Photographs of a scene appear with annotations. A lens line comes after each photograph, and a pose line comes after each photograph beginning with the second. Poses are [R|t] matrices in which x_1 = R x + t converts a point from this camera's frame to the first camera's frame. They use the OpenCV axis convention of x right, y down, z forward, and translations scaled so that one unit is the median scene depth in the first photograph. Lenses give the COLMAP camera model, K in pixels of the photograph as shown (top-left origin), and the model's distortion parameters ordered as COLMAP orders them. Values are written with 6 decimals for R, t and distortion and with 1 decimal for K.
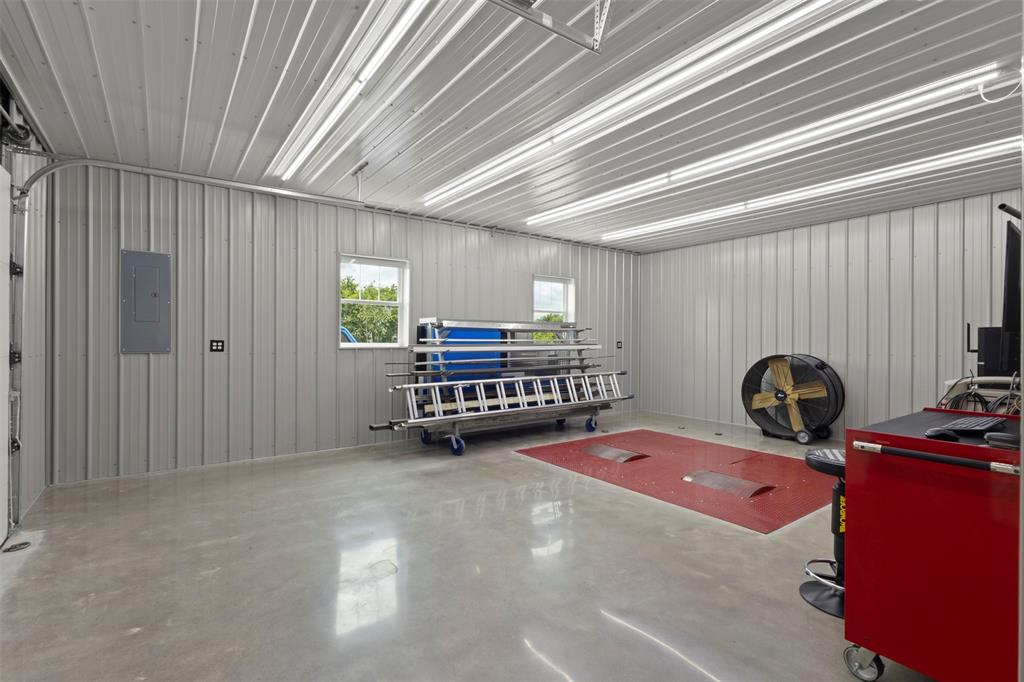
lens RADIAL K [[474.7, 0, 509.1], [0, 474.7, 340.4], [0, 0, 1]] dist [0.015965, 0.000344]
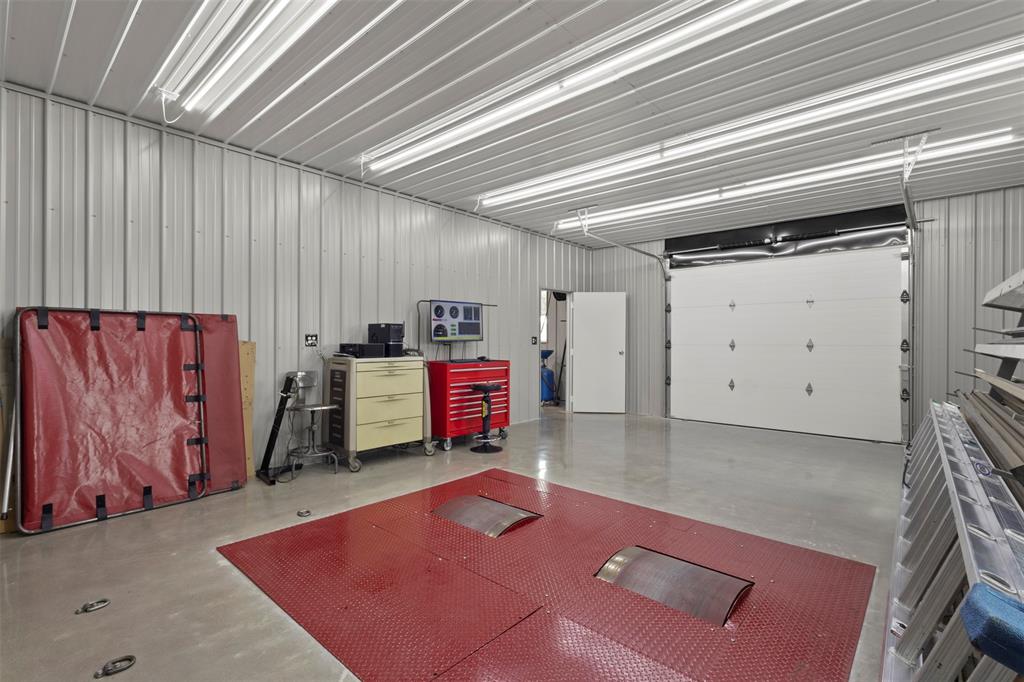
lens RADIAL K [[474.7, 0, 513.6], [0, 474.7, 342.1], [0, 0, 1]] dist [0.015965, 0.000344]
pose [[-0.978354, -0.010696, -0.206660, 0.408701], [-0.011029, 0.999939, 0.000459, 0.016655], [0.206642, 0.002728, -0.978413, 1.249281]]
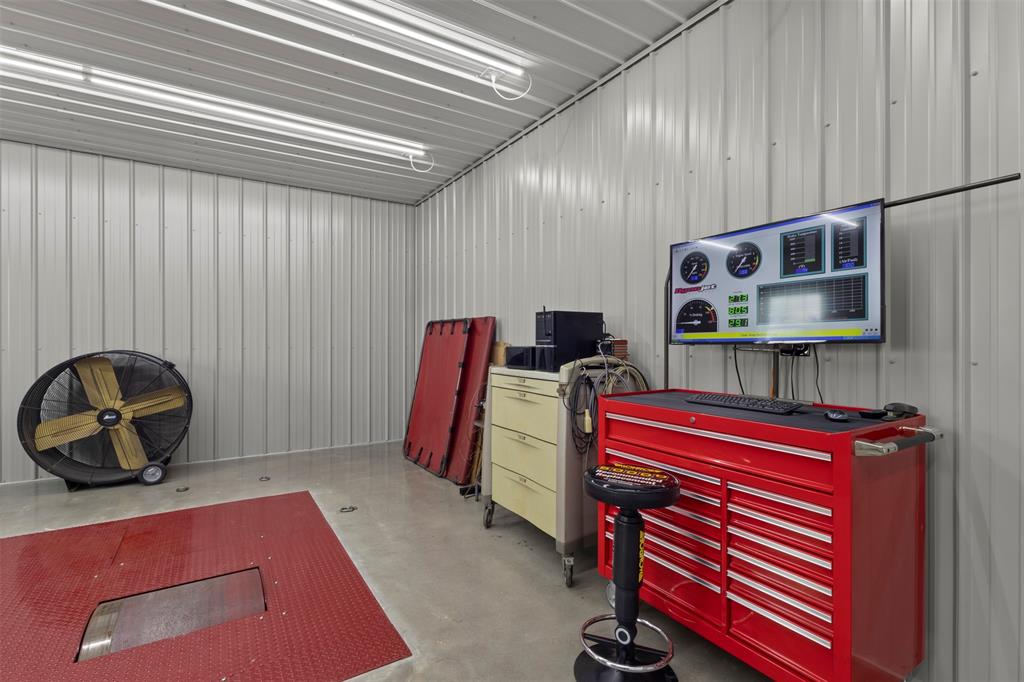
lens RADIAL K [[474.7, 0, 511.6], [0, 474.7, 337.6], [0, 0, 1]] dist [0.015965, 0.000344]
pose [[0.074523, -0.001460, 0.997218, -0.014399], [0.002217, 0.999997, 0.001298, 0.011963], [-0.997217, 0.002114, 0.074526, 0.434777]]
